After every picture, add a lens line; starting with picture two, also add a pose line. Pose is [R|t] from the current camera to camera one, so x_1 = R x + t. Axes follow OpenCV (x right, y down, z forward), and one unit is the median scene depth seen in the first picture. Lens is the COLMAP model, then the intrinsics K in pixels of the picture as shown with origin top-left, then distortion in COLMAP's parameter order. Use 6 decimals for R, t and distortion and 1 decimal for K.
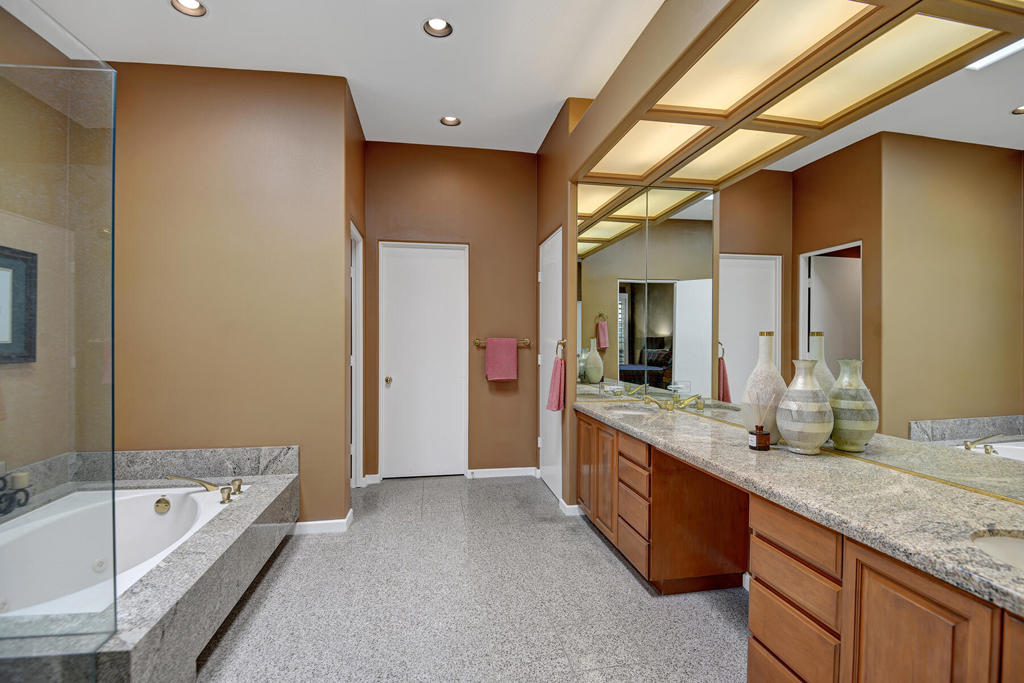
lens RADIAL K [[476.6, 0, 511.4], [0, 476.6, 340.5], [0, 0, 1]] dist [-0.017707, -0.007041]
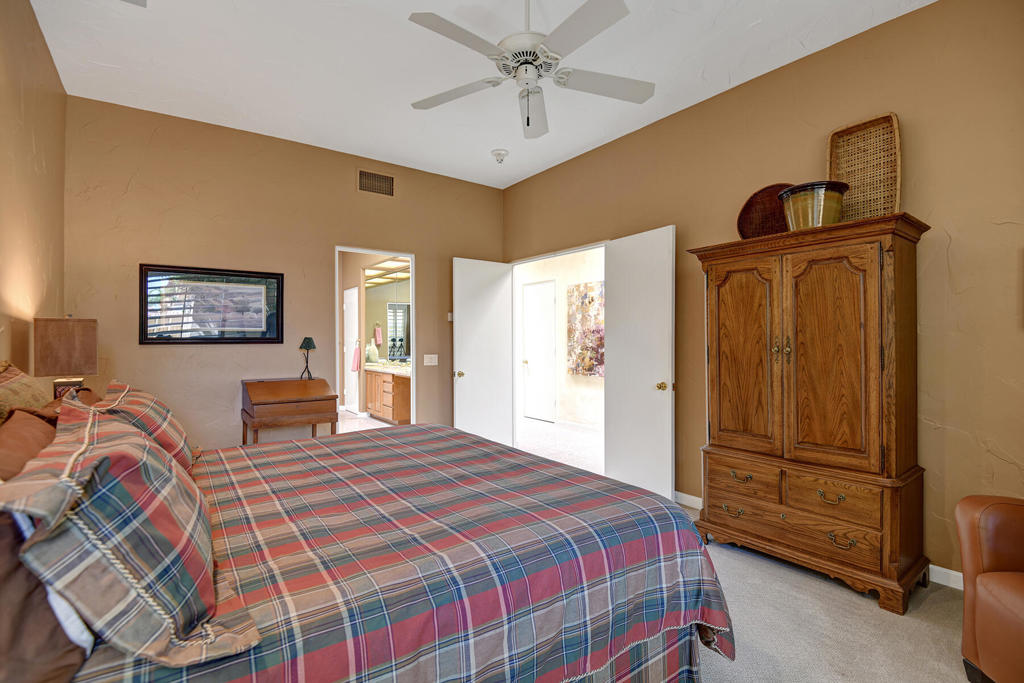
lens RADIAL K [[476.6, 0, 512.5], [0, 476.6, 338.3], [0, 0, 1]] dist [-0.017707, -0.007041]
pose [[0.897322, -0.009014, 0.441285, -0.181910], [0.010501, 0.999944, -0.000928, 0.002674], [-0.441252, 0.005467, 0.897366, -1.042568]]
